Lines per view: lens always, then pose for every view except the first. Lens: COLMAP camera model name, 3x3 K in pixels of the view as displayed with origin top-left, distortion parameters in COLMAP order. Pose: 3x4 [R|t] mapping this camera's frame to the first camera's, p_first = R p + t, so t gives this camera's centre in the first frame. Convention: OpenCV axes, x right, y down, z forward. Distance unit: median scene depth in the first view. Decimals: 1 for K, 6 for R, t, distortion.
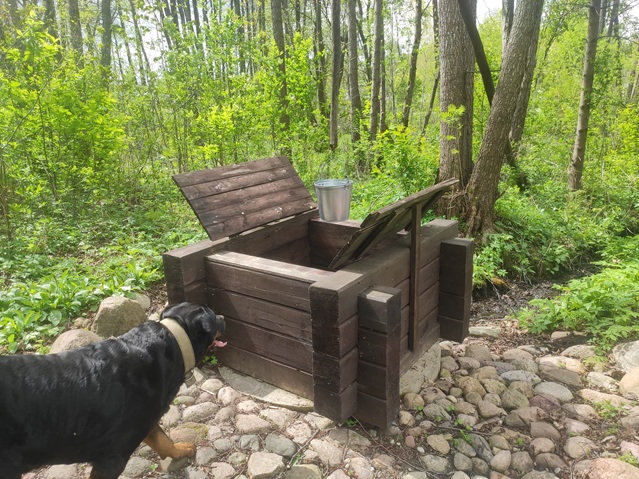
lens RADIAL K [[460.3, 0, 330.9], [0, 460.3, 243.5], [0, 0, 1]] dist [0.069137, -0.098147]
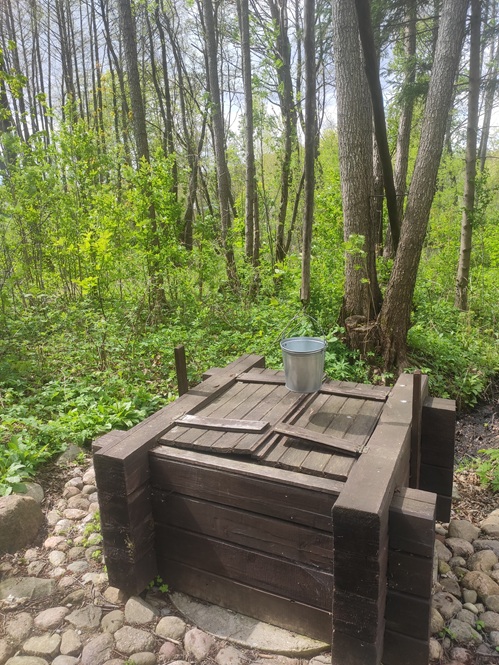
lens RADIAL K [[479.0, 0, 249.5], [0, 479.0, 332.5], [0, 0, 1]] dist [0.069137, -0.098147]
pose [[0.987116, -0.039701, 0.155001, -0.114700], [0.046991, 0.997941, -0.043653, -0.063517], [-0.152949, 0.050375, 0.986949, 0.091213]]
